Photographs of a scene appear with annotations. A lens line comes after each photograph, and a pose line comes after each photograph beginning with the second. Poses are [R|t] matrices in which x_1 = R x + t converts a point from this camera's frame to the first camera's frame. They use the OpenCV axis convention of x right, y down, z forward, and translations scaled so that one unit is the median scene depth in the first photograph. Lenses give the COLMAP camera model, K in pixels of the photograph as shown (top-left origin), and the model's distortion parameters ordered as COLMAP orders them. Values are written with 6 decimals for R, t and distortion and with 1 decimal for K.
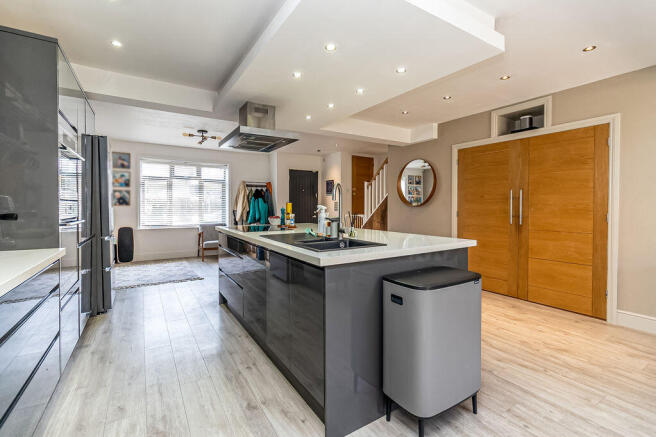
lens RADIAL K [[300.3, 0, 330.0], [0, 300.3, 211.9], [0, 0, 1]] dist [0.010179, -0.000013]
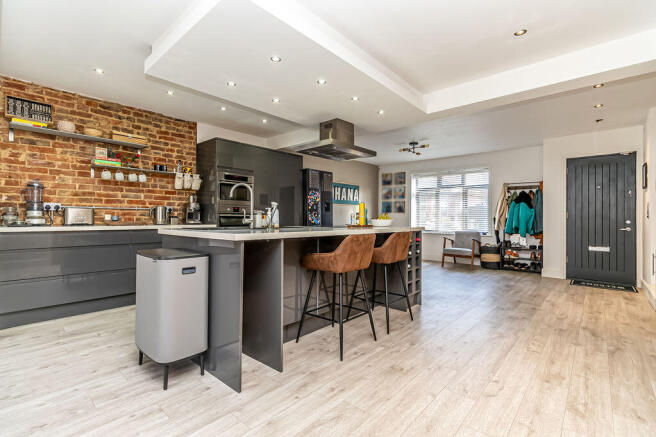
lens RADIAL K [[296.7, 0, 328.0], [0, 296.7, 218.5], [0, 0, 1]] dist [0.042808, 0.000111]
pose [[0.277350, 0.009376, -0.960723, 0.402762], [-0.022694, 0.999737, 0.003206, 0.005621], [0.960501, 0.020913, 0.277489, 0.295200]]
